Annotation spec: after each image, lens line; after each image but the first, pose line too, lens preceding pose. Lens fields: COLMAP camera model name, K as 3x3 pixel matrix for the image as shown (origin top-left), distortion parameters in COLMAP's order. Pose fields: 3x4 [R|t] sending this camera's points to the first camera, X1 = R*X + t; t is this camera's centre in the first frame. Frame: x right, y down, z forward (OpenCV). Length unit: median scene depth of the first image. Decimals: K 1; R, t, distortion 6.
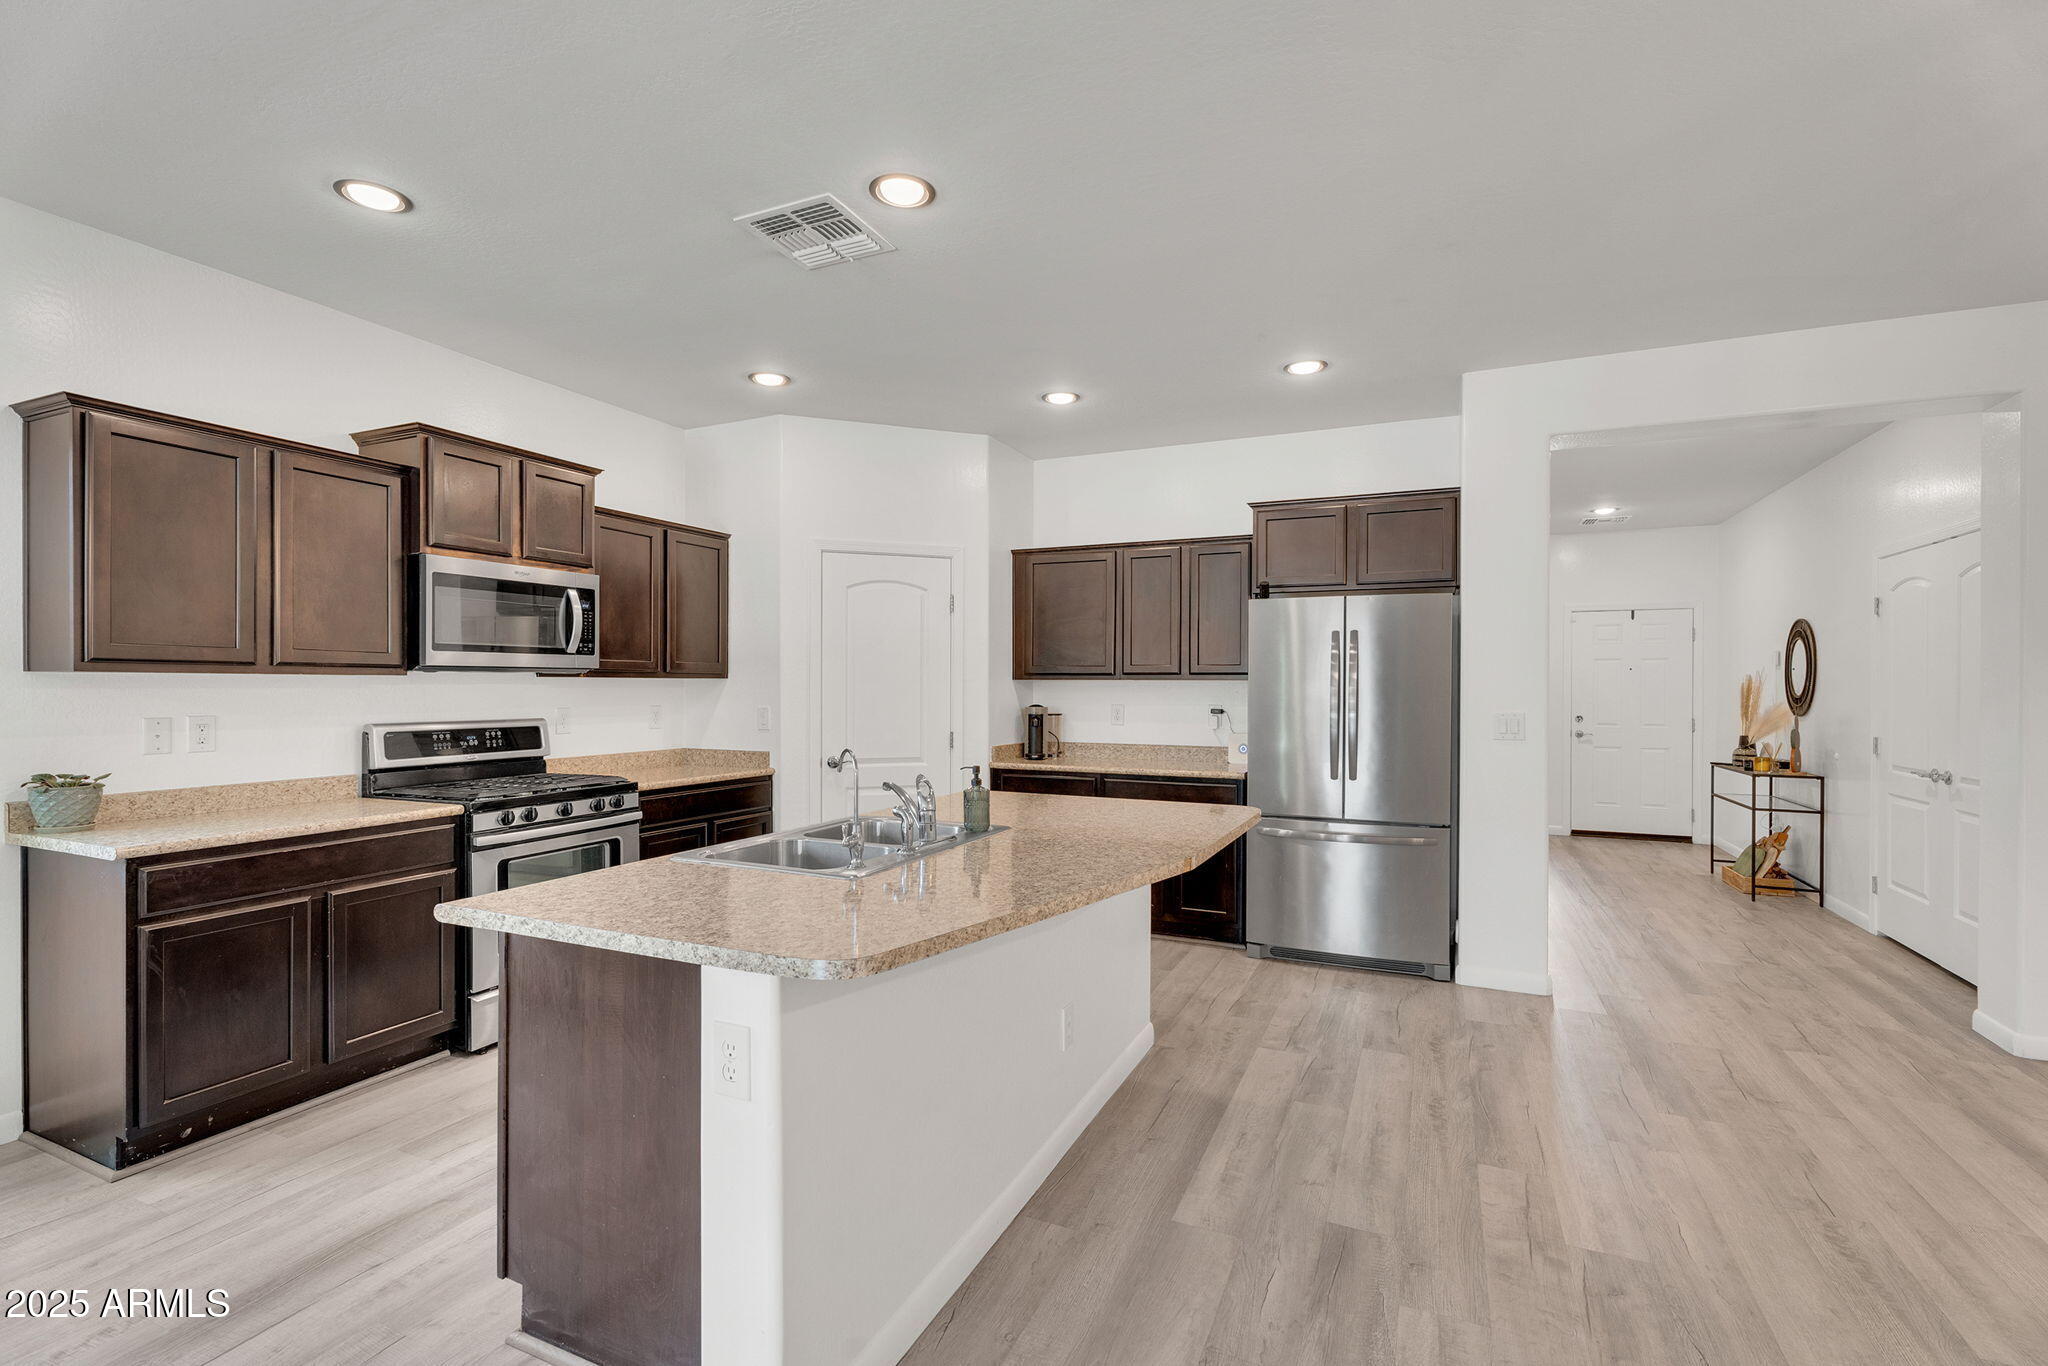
lens RADIAL K [[916.9, 0, 1019.2], [0, 916.9, 684.3], [0, 0, 1]] dist [-0.003620, -0.000359]
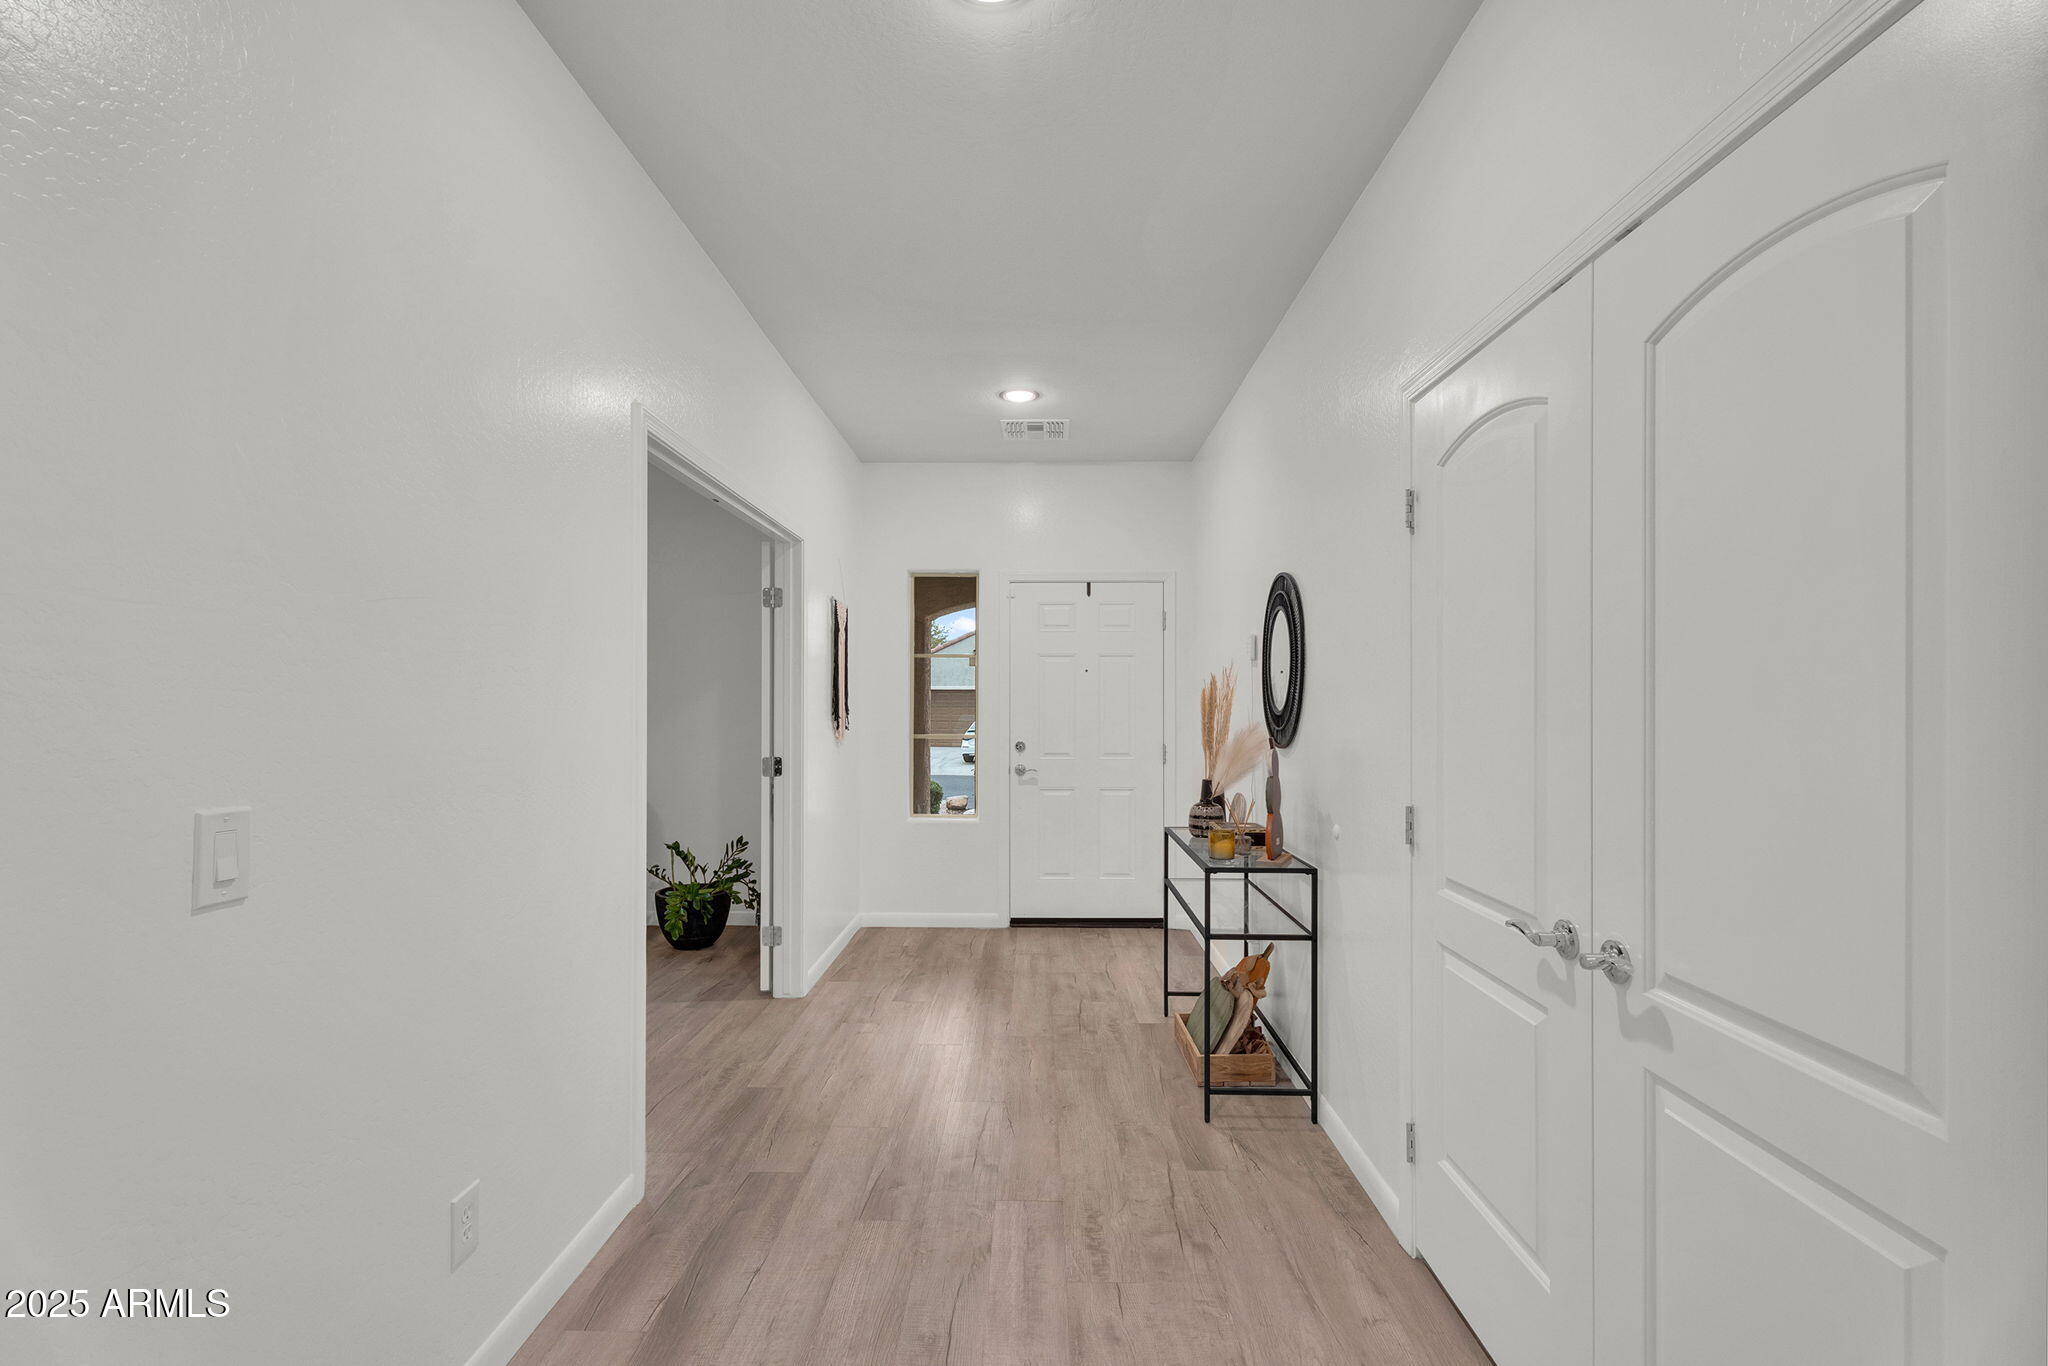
lens RADIAL K [[963.1, 0, 1020.7], [0, 963.1, 694.5], [0, 0, 1]] dist [-0.005657, -0.000911]
pose [[0.911218, -0.003113, 0.411912, 0.468273], [0.005025, 0.999981, -0.003558, 0.003928], [-0.411893, 0.005312, 0.911217, 0.532238]]
